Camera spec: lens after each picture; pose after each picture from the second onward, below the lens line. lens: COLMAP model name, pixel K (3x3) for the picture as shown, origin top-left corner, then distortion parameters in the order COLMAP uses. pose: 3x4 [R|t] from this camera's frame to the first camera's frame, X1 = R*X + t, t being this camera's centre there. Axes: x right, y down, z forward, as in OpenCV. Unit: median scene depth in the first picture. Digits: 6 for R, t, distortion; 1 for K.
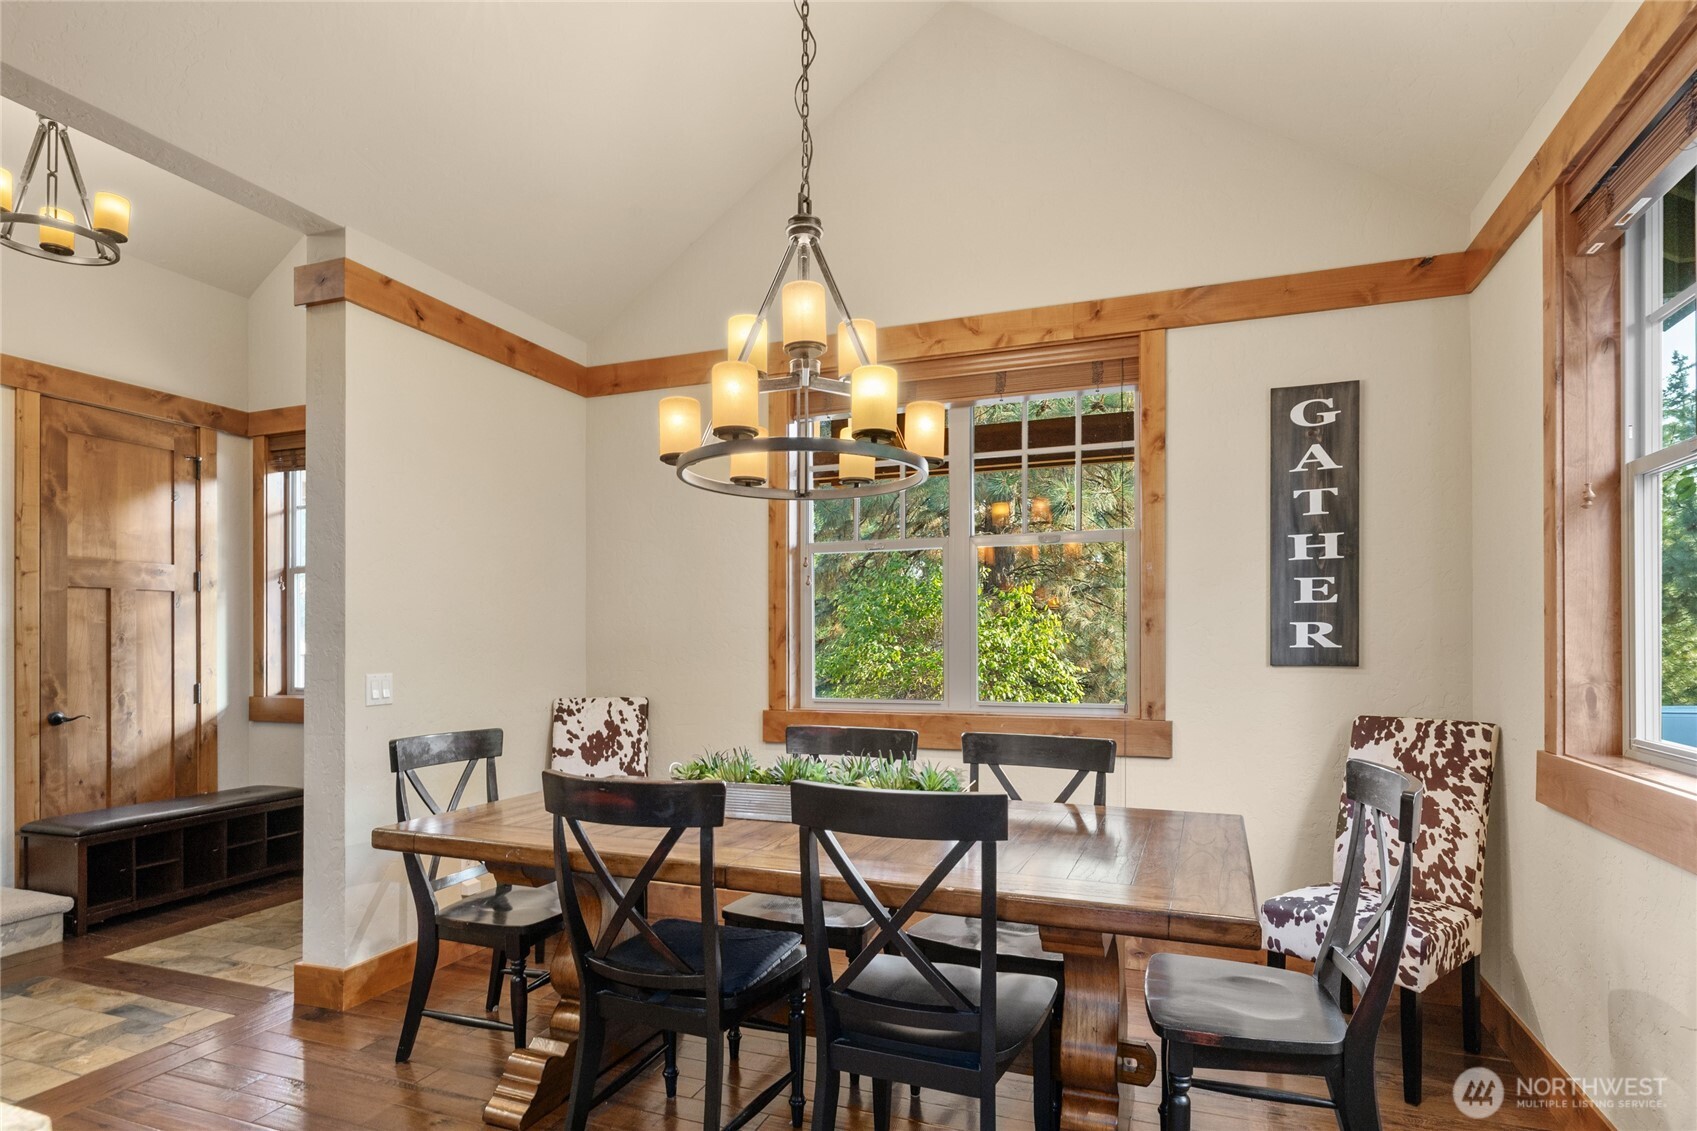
lens RADIAL K [[908.3, 0, 852.7], [0, 908.3, 639.1], [0, 0, 1]] dist [0.003016, 0.000411]
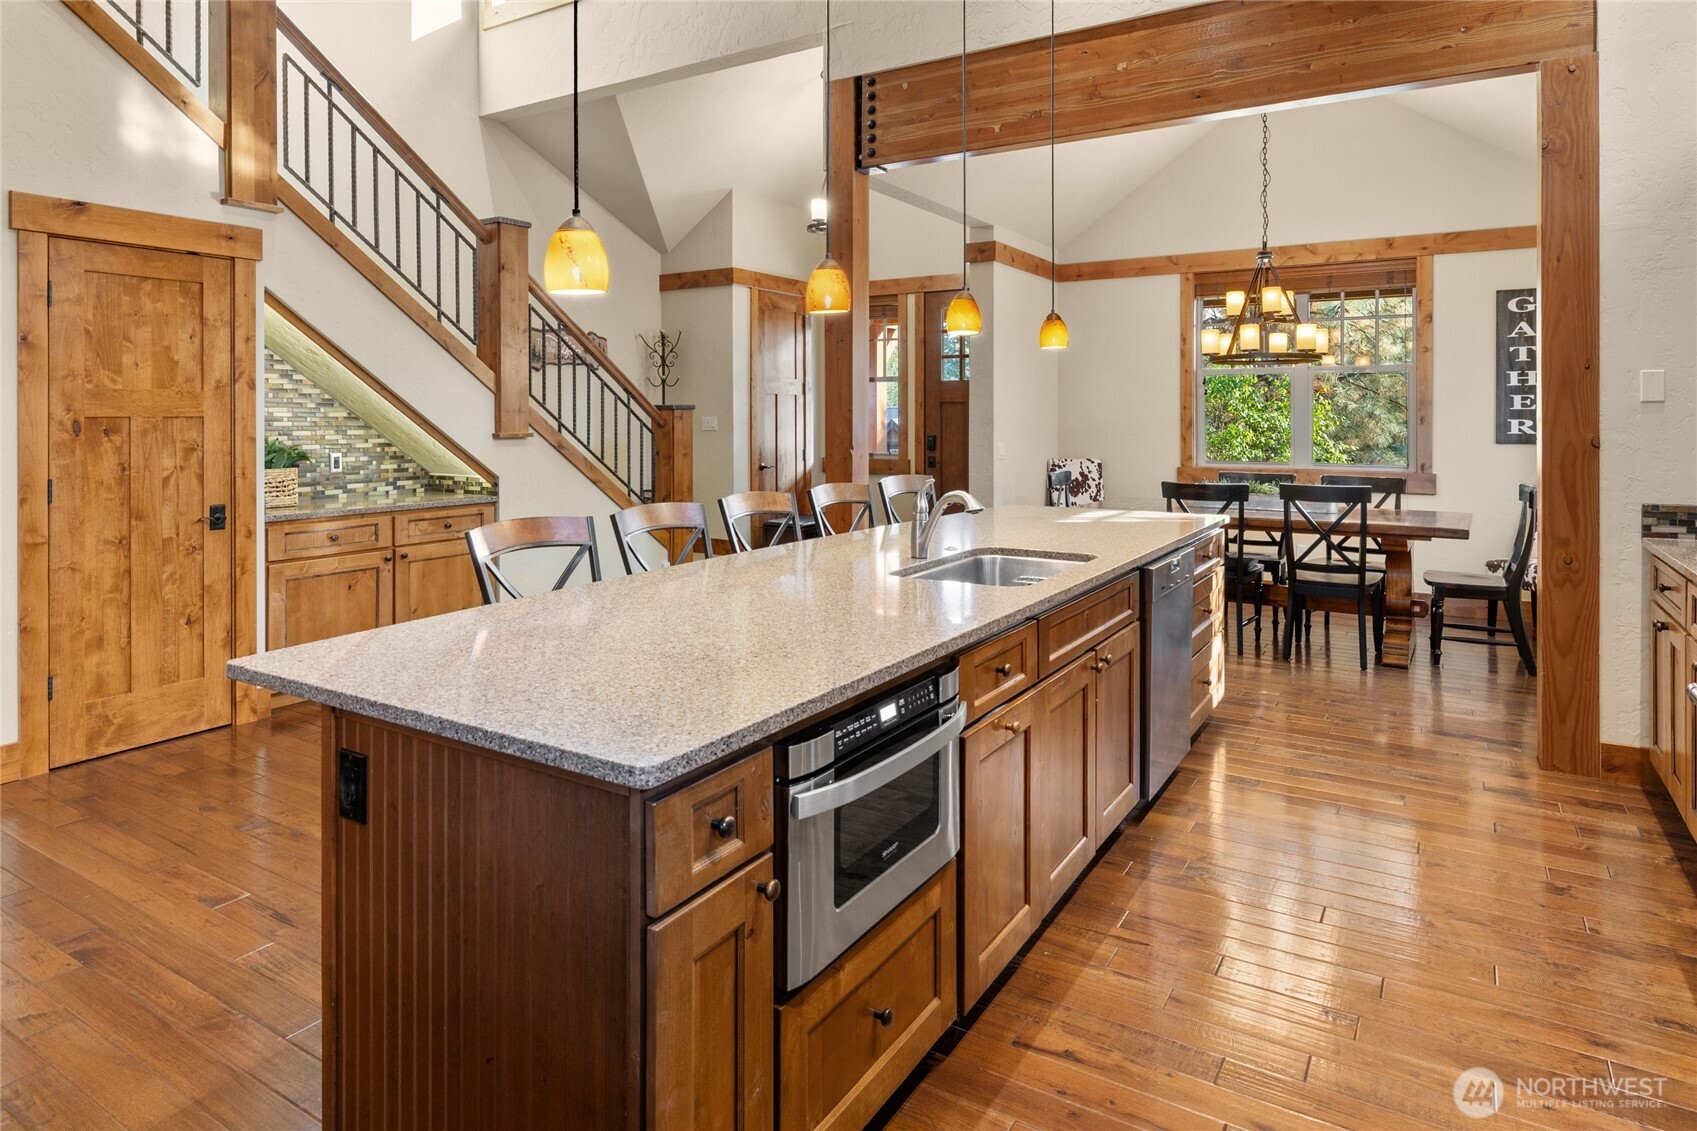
lens RADIAL K [[981.1, 0, 854.5], [0, 981.1, 411.8], [0, 0, 1]] dist [0.000907, 0.000340]
pose [[0.980501, 0.002824, -0.196496, -0.392436], [-0.003175, 0.999994, -0.001473, -0.025822], [0.196490, 0.002068, 0.980504, -1.121517]]
